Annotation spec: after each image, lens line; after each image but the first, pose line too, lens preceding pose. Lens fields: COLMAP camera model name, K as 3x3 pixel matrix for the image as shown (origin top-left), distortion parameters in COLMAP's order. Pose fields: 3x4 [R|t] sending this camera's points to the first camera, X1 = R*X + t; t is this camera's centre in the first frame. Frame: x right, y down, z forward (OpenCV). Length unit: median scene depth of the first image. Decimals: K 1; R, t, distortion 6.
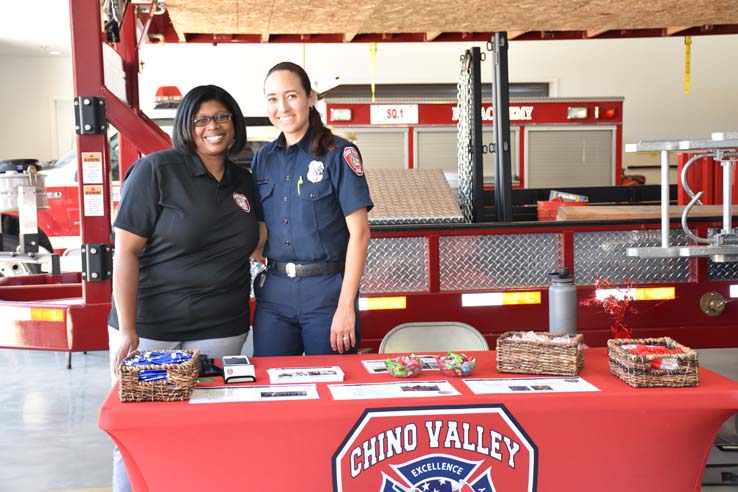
lens RADIAL K [[1143.6, 0, 369.0], [0, 1143.6, 246.0], [0, 0, 1]] dist [0.032437, 1.578575]
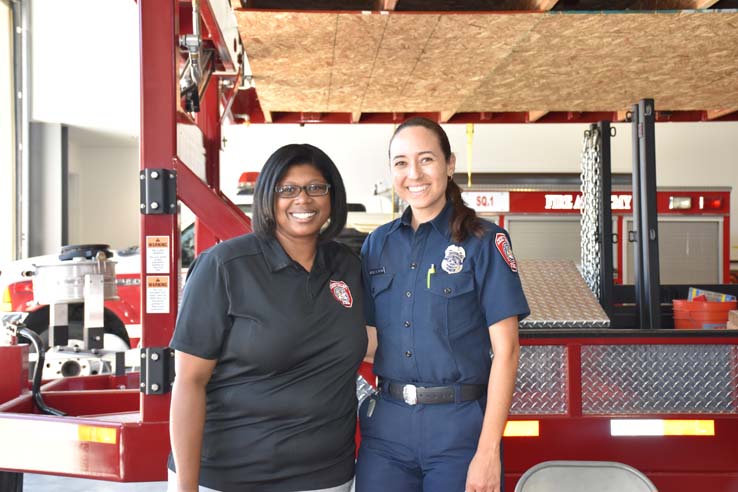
lens RADIAL K [[1035.1, 0, 369.0], [0, 1035.1, 246.0], [0, 0, 1]] dist [0.250891, -0.037520]
pose [[0.998270, 0.013314, -0.057267, -0.036531], [-0.017757, 0.996811, -0.077795, -0.014147], [0.056049, 0.078677, 0.995323, 0.204087]]
